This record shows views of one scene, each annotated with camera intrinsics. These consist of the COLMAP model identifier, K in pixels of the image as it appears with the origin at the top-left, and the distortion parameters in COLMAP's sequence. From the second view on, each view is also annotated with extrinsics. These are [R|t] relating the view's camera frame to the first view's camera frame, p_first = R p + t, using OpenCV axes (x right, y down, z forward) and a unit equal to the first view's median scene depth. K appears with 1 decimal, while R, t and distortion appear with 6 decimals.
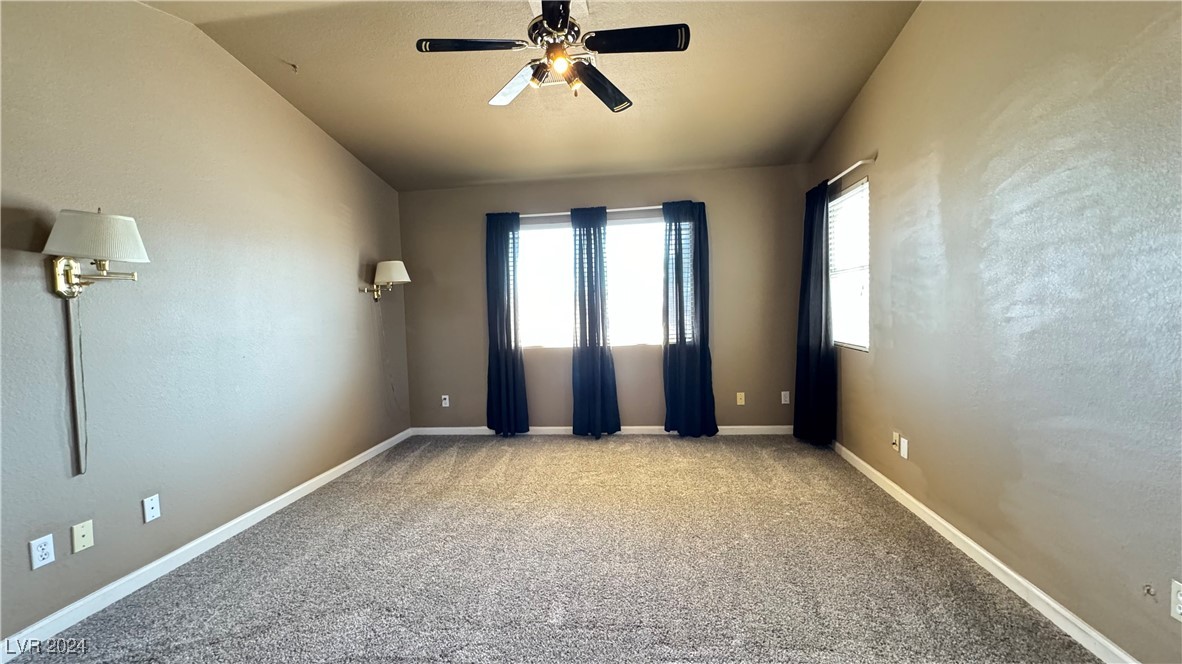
lens RADIAL K [[470.0, 0, 590.3], [0, 470.0, 331.9], [0, 0, 1]] dist [-0.003576, 0.000575]
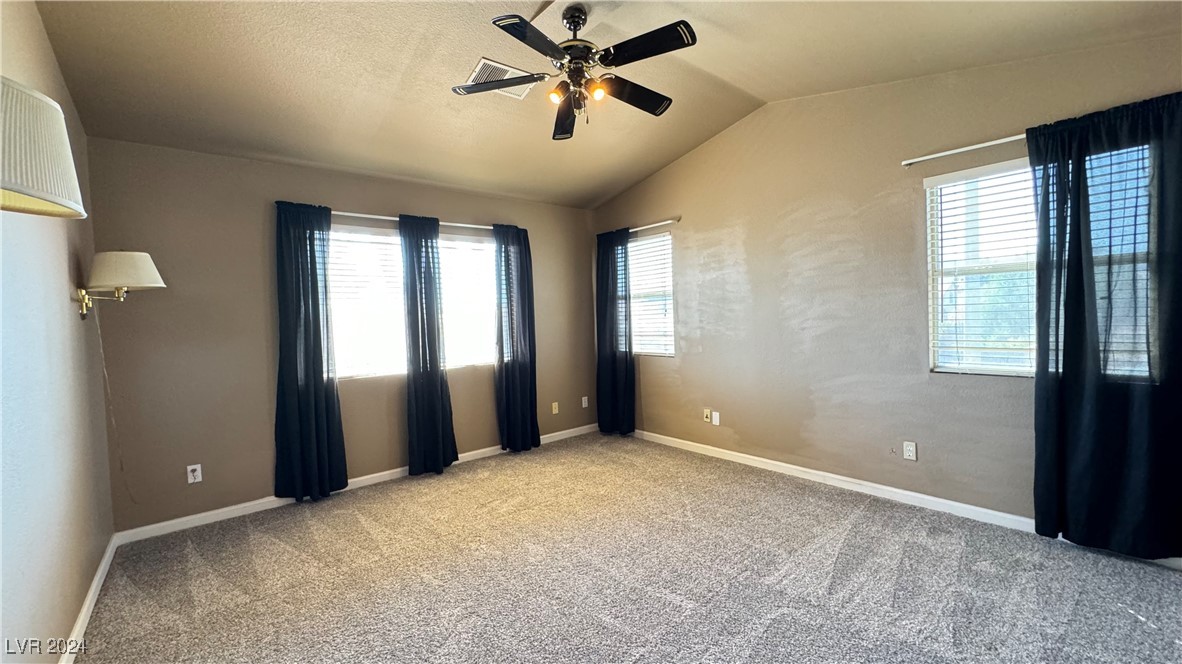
lens RADIAL K [[470.0, 0, 590.4], [0, 470.0, 329.9], [0, 0, 1]] dist [-0.003576, 0.000575]
pose [[0.686700, -0.009978, 0.726872, -0.449892], [0.051250, 0.998082, -0.034716, -0.000135], [-0.725132, 0.061091, 0.685895, 0.165917]]
